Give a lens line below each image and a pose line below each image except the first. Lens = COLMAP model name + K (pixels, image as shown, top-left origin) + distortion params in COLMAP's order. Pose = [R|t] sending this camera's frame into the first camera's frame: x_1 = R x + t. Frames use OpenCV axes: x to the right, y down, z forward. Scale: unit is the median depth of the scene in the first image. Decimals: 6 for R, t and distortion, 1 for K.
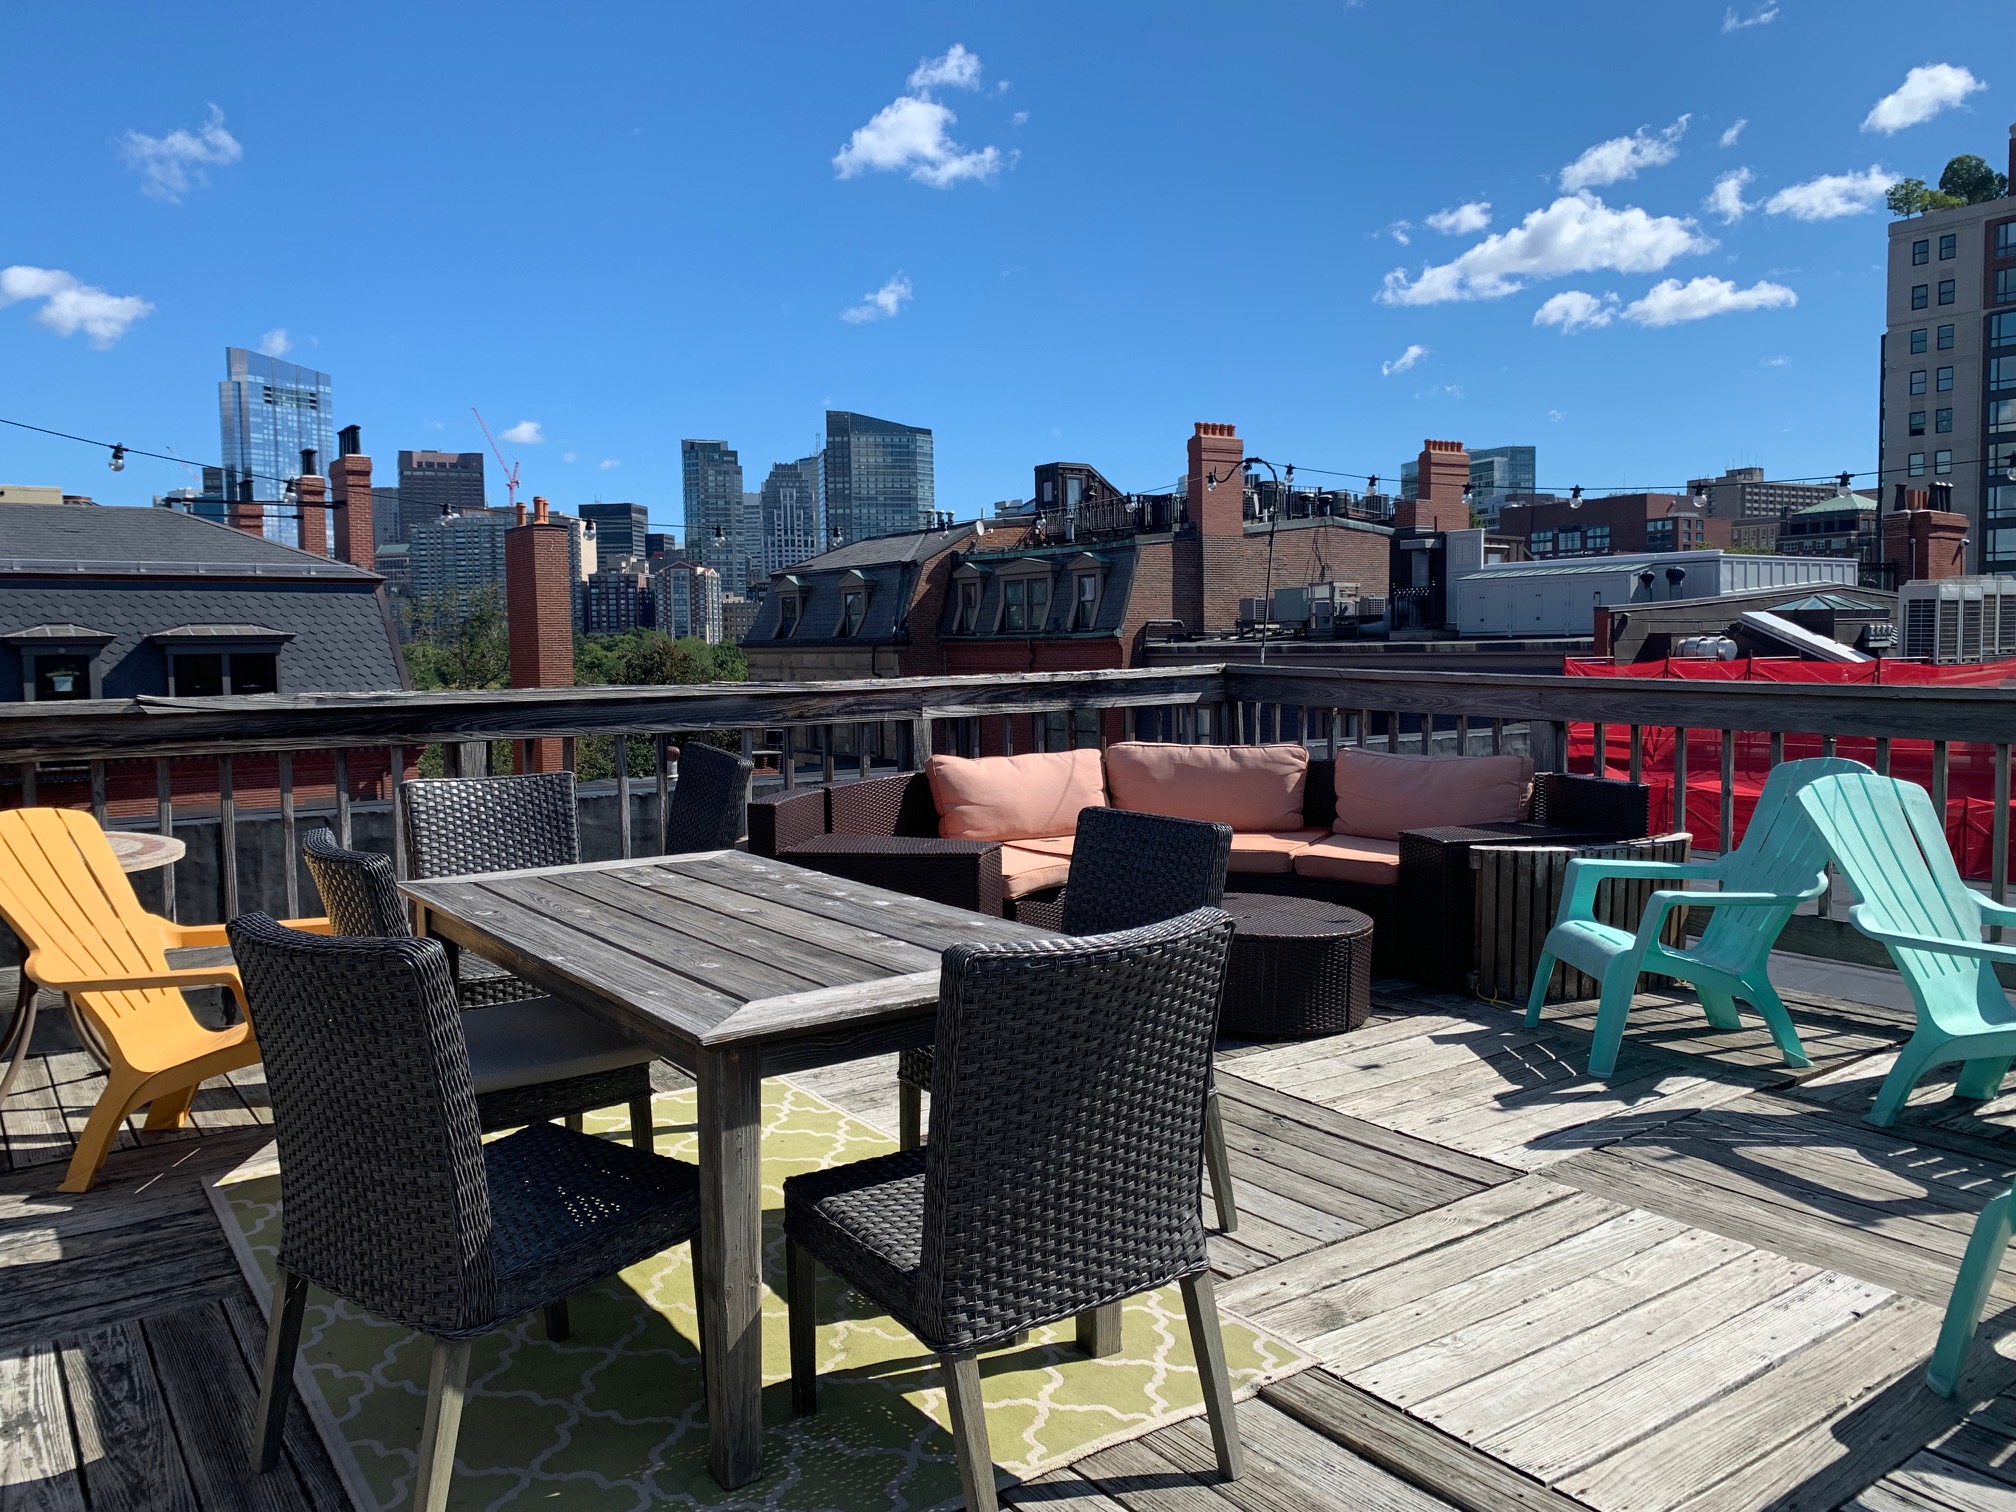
lens RADIAL K [[1507.8, 0, 1008.0], [0, 1507.8, 756.0], [0, 0, 1]] dist [0.002603, -0.007968]
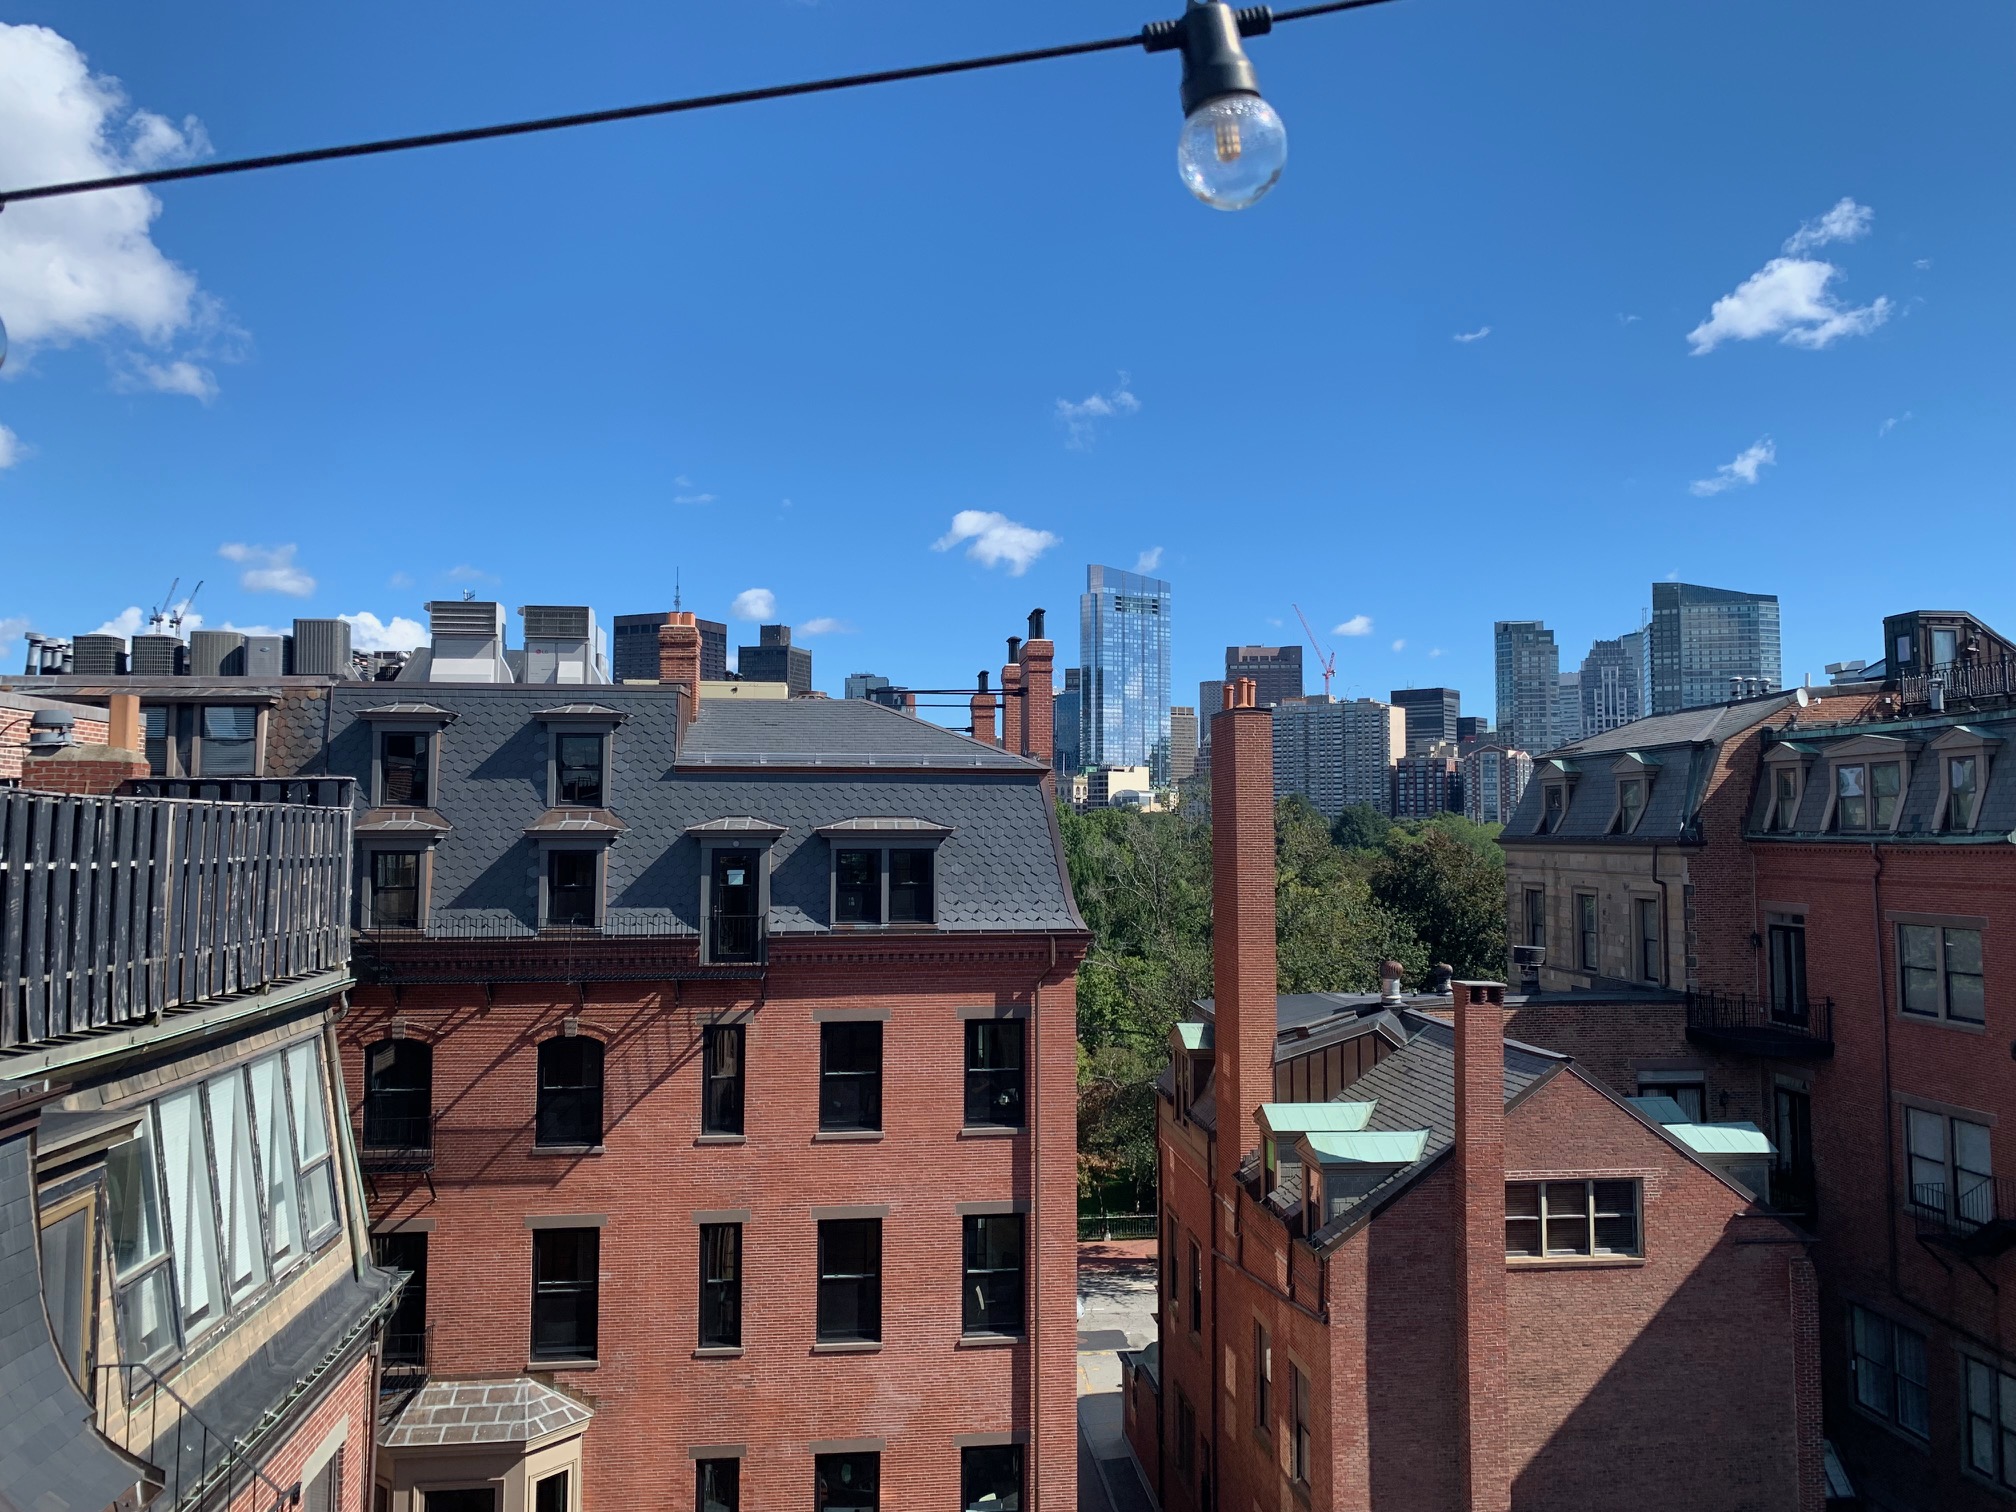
lens RADIAL K [[1506.2, 0, 1003.9], [0, 1506.2, 711.1], [0, 0, 1]] dist [-0.000567, -0.005084]
pose [[0.863677, -0.025496, -0.503400, 0.015999], [-0.050665, 0.989271, -0.137029, -0.015350], [0.501492, 0.143854, 0.853119, 0.119631]]
